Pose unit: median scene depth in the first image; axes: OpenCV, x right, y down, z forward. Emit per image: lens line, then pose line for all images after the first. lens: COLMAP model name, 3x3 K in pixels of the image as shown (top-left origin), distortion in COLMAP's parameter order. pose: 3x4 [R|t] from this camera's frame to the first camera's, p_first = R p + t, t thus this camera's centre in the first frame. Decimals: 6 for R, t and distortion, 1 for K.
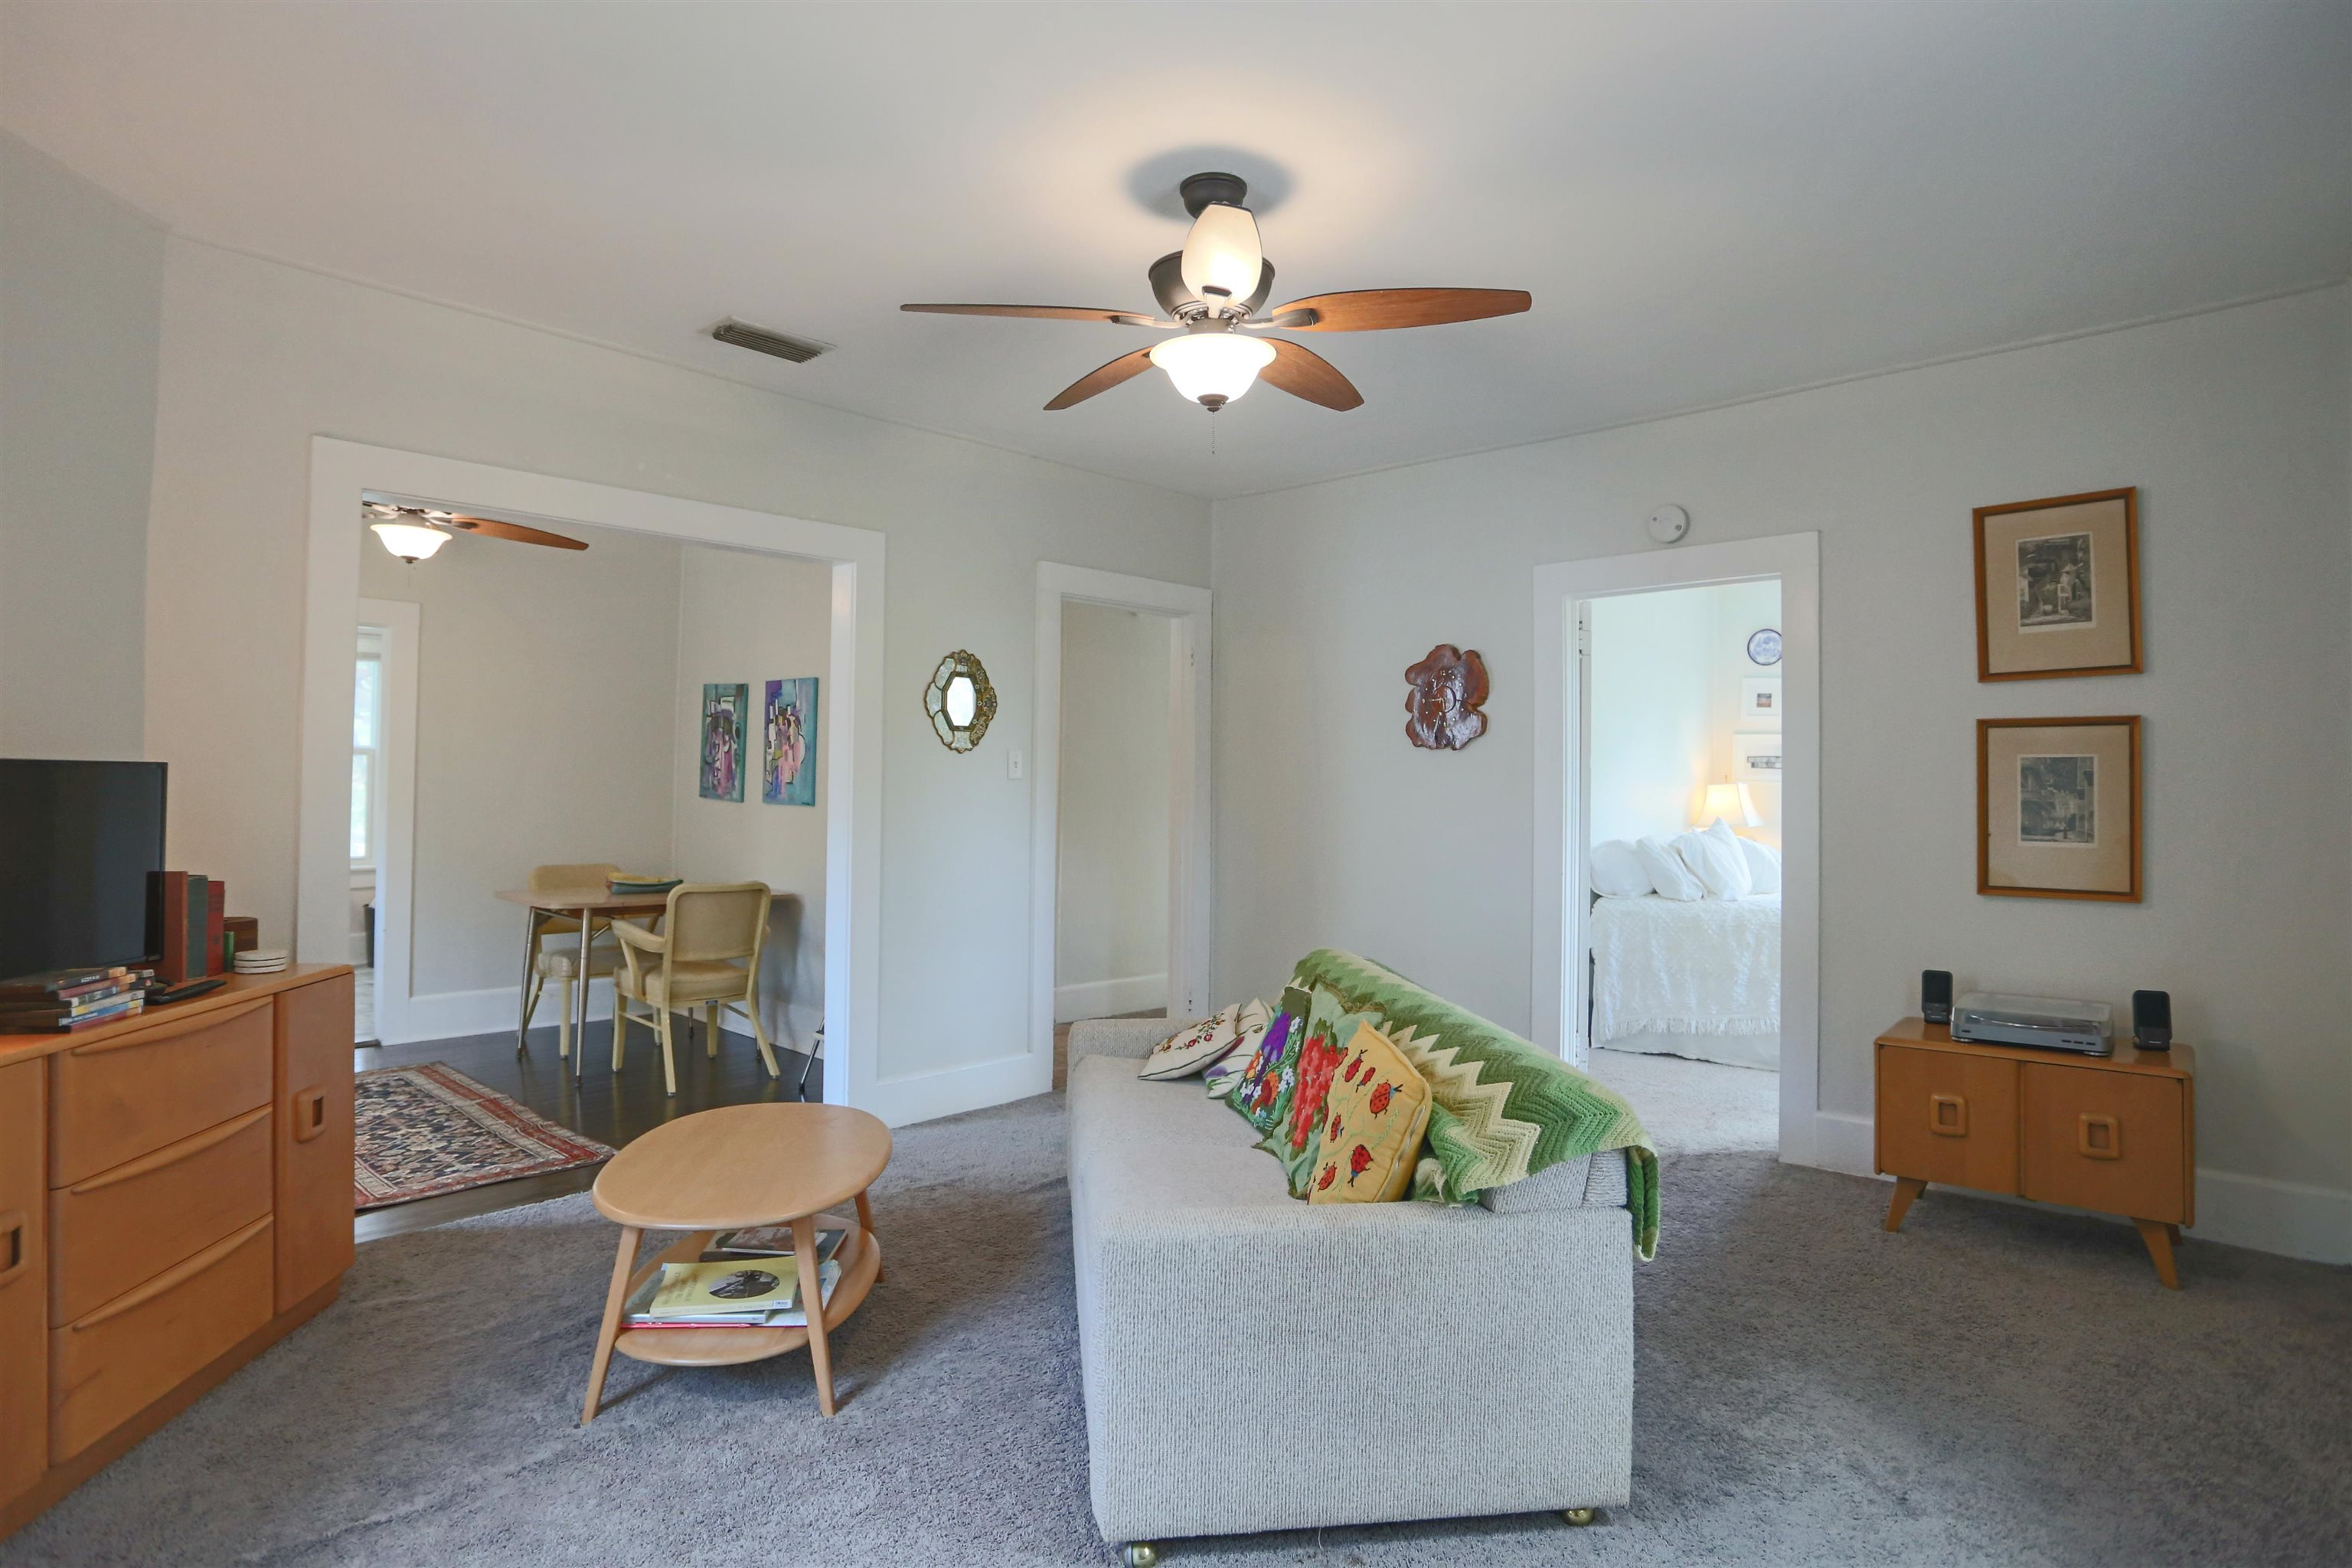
lens RADIAL K [[1245.4, 0, 1163.1], [0, 1245.4, 765.5], [0, 0, 1]] dist [-0.060793, 0.012784]
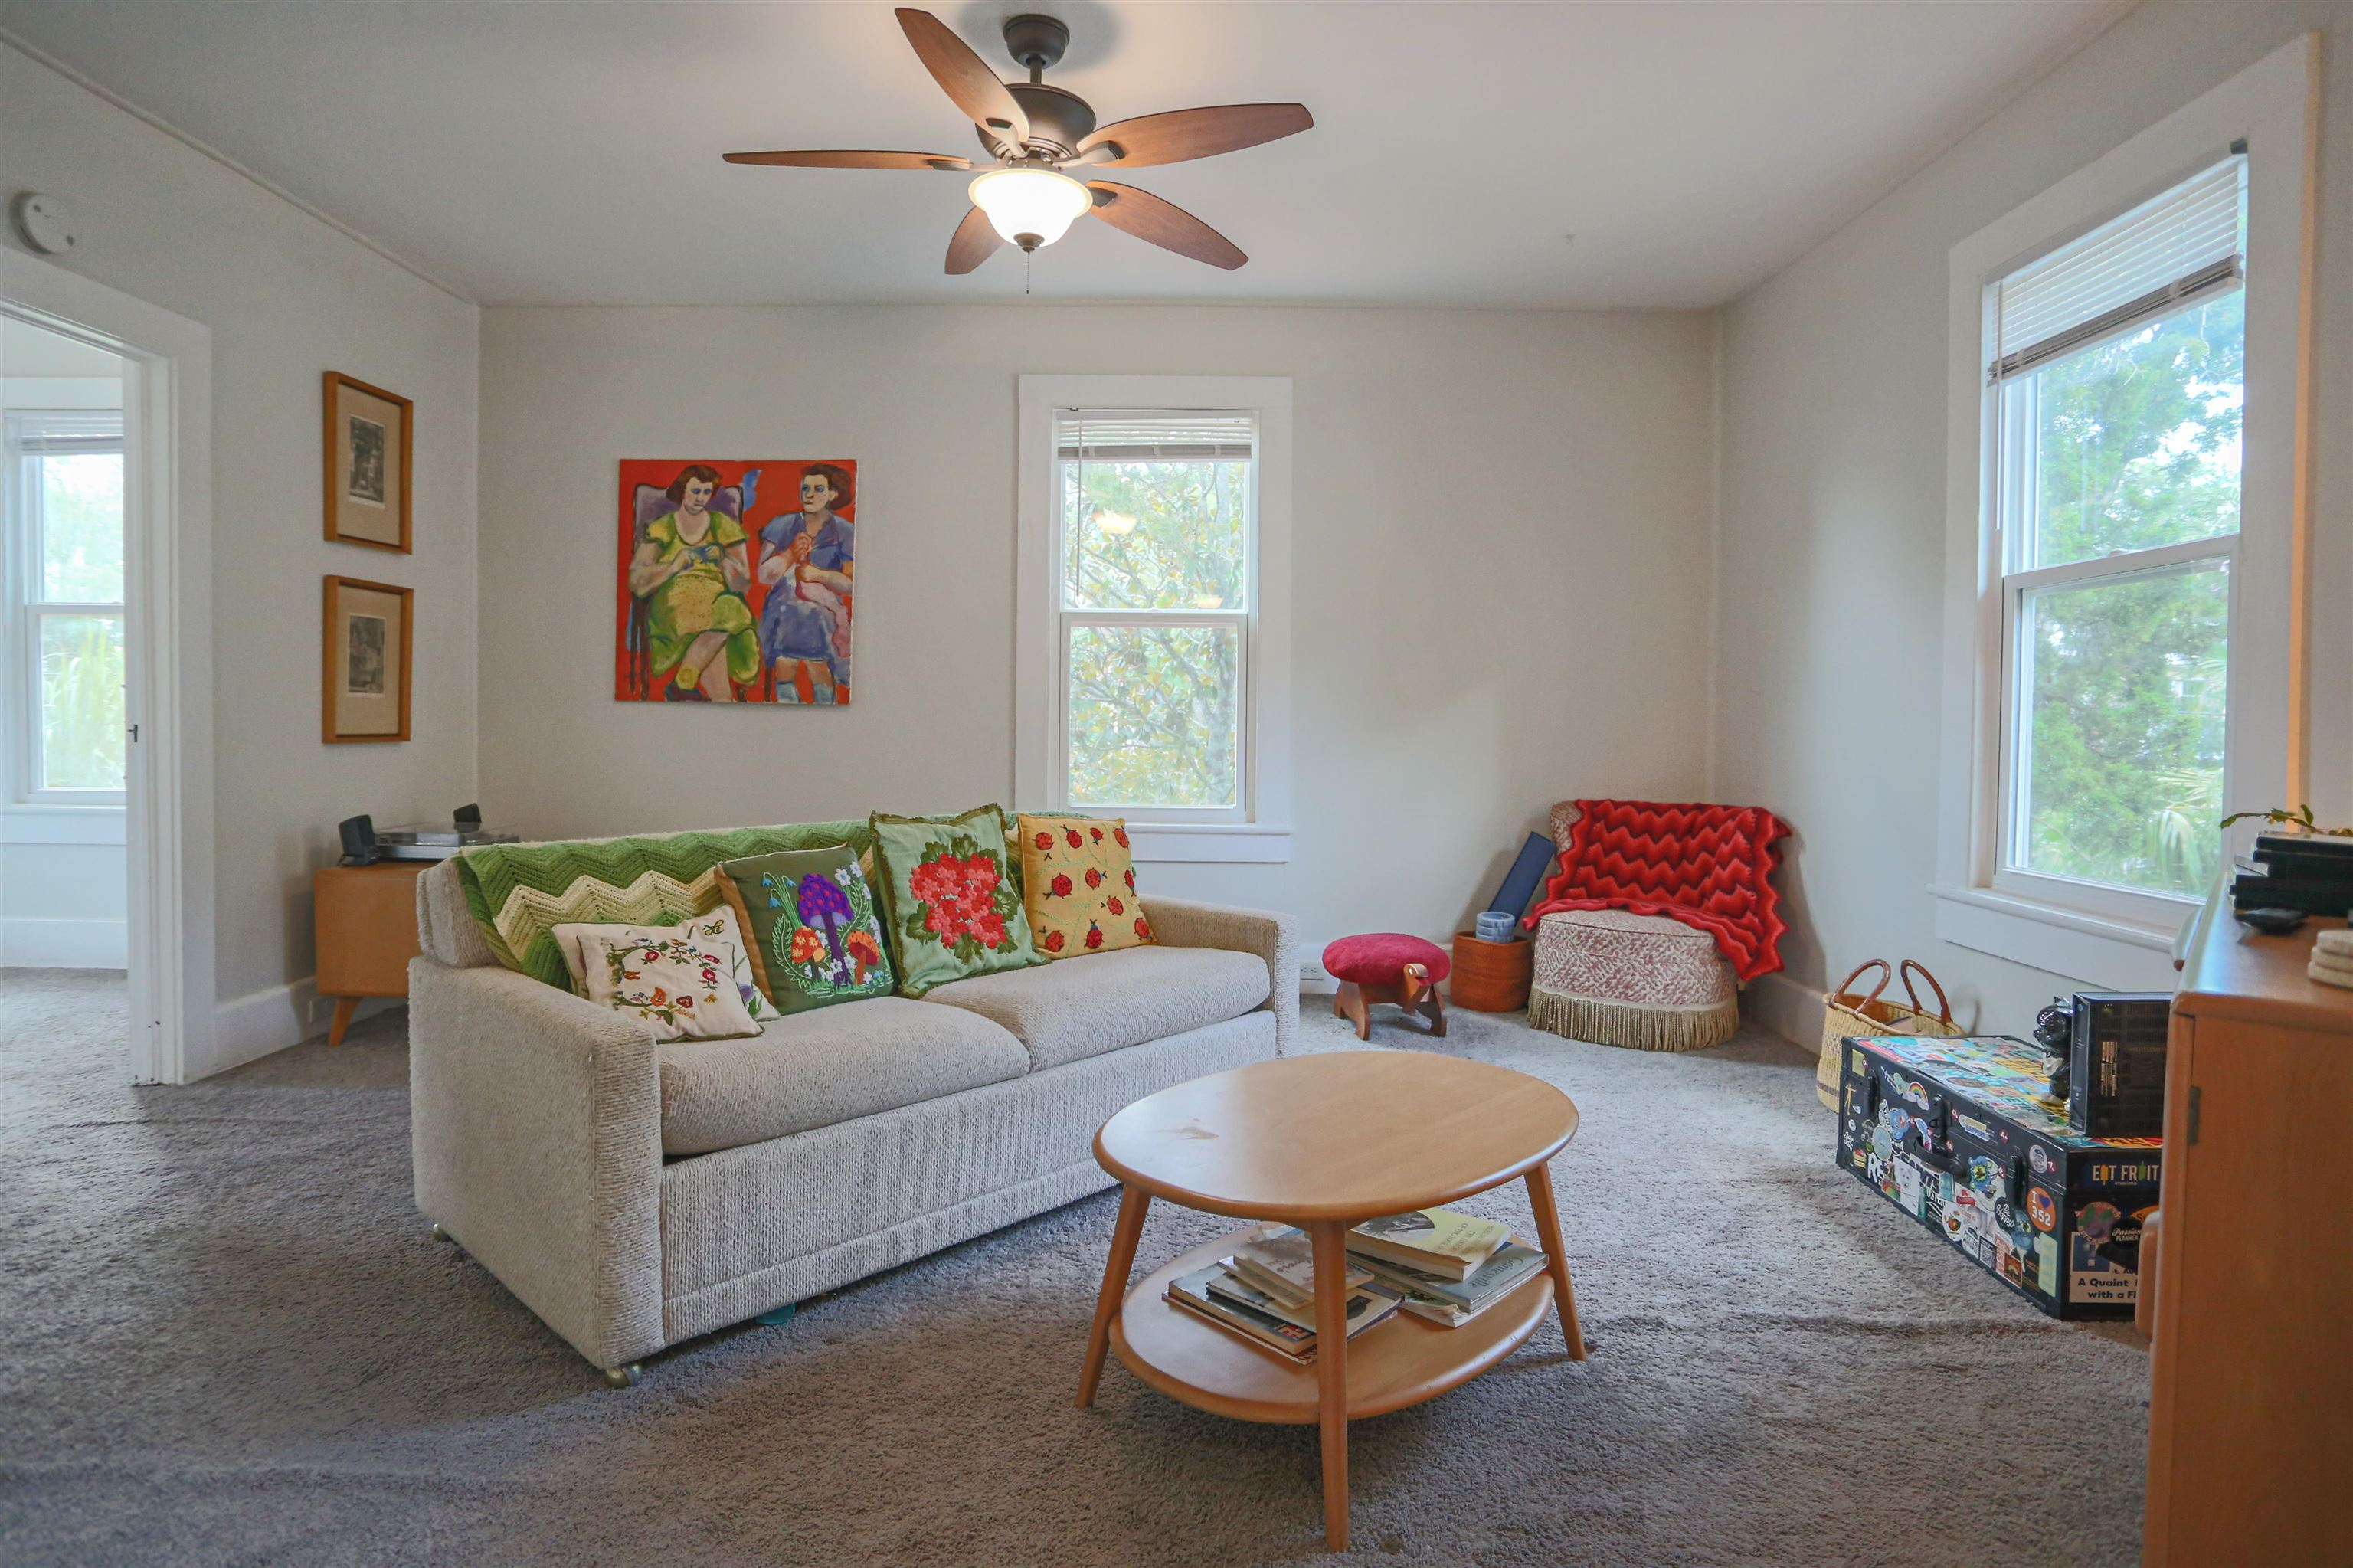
lens RADIAL K [[1246.0, 0, 1184.7], [0, 1246.0, 764.0], [0, 0, 1]] dist [-0.060793, 0.012784]
pose [[-0.675684, -0.039899, 0.736111, -0.376135], [-0.024512, 0.999198, 0.031660, 0.045808], [-0.736784, 0.003349, -0.676120, 0.733436]]
